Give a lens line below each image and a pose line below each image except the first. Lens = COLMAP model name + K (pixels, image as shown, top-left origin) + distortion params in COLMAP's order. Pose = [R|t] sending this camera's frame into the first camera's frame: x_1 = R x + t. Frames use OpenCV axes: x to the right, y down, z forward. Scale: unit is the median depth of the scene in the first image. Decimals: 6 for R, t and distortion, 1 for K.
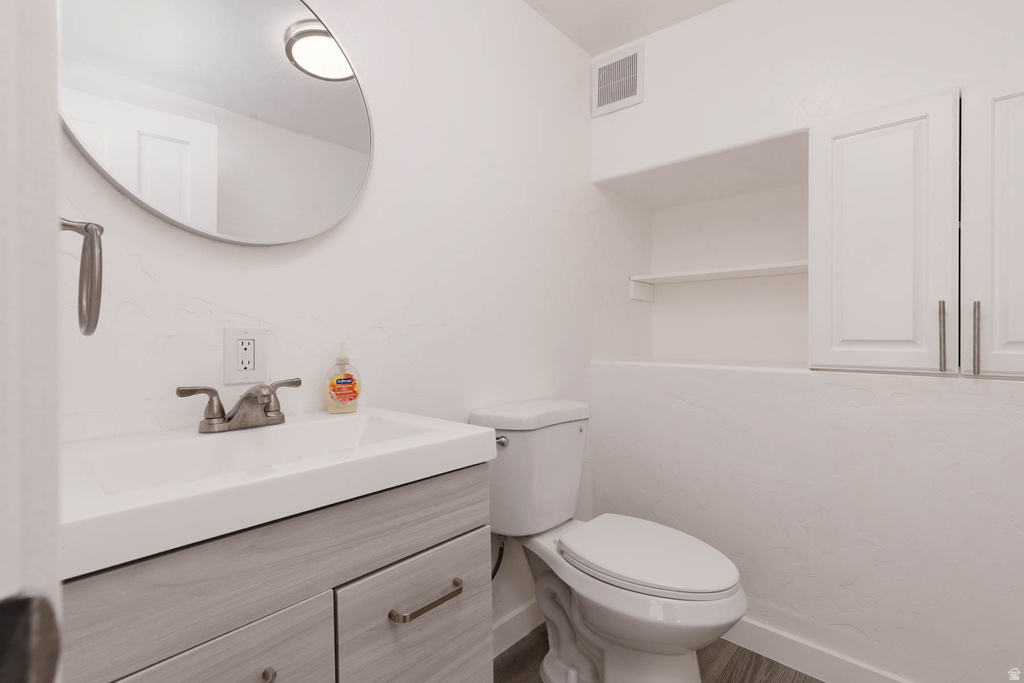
lens RADIAL K [[469.7, 0, 516.5], [0, 469.7, 338.4], [0, 0, 1]] dist [-0.000419, -0.000568]
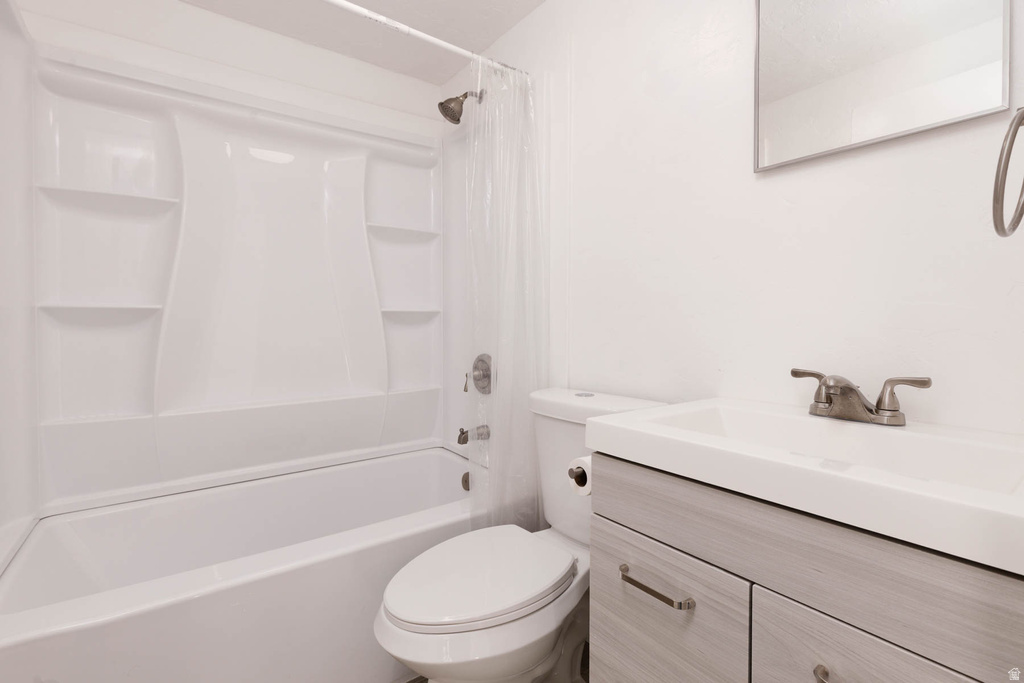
lens RADIAL K [[469.7, 0, 514.4], [0, 469.7, 336.7], [0, 0, 1]] dist [-0.000419, -0.000568]
pose [[-0.201952, 0.028496, -0.978981, 0.515493], [-0.004771, 0.999536, 0.030078, -0.004438], [0.979384, 0.010745, -0.201722, 0.551994]]
